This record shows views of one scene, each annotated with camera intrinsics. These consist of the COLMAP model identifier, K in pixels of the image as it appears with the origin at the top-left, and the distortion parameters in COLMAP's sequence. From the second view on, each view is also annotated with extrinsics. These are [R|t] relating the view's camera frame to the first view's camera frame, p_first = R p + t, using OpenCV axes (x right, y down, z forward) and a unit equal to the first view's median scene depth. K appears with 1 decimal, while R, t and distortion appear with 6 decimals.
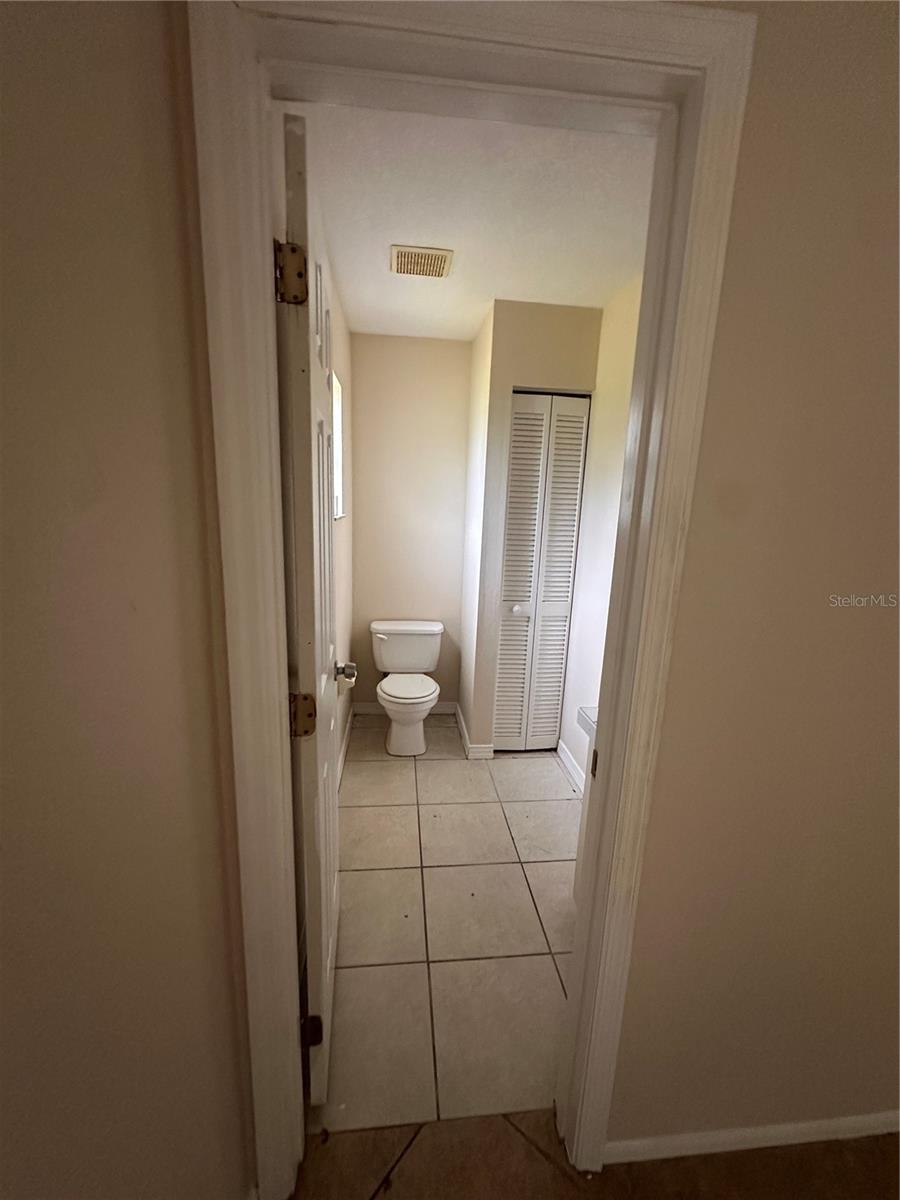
lens RADIAL K [[481.3, 0, 449.2], [0, 481.3, 599.1], [0, 0, 1]] dist [0.000448, -0.000361]
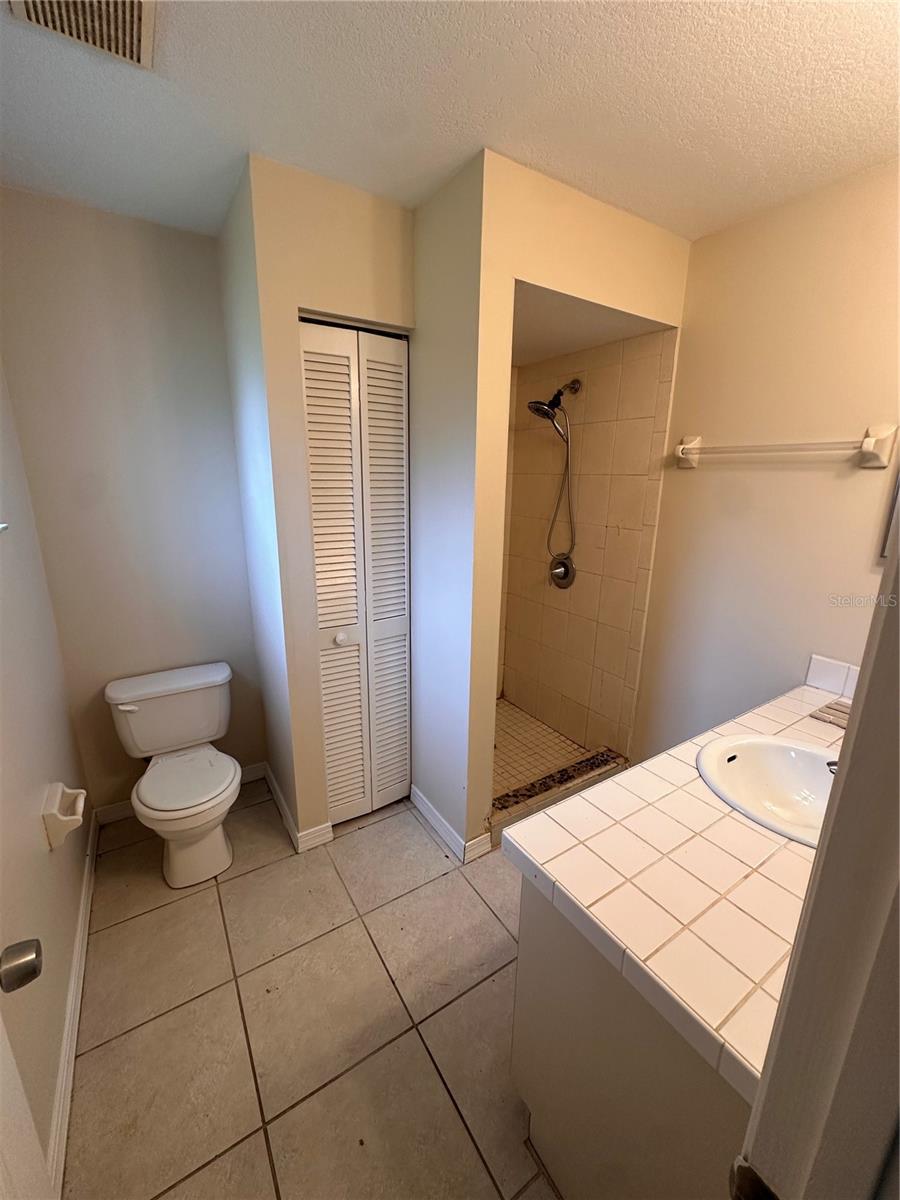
lens RADIAL K [[481.3, 0, 446.5], [0, 481.3, 596.4], [0, 0, 1]] dist [0.000448, -0.000361]
pose [[0.898050, -0.136722, 0.418107, -0.010158], [0.112548, 0.990251, 0.082072, -0.078733], [-0.425251, -0.026647, 0.904683, 0.276026]]
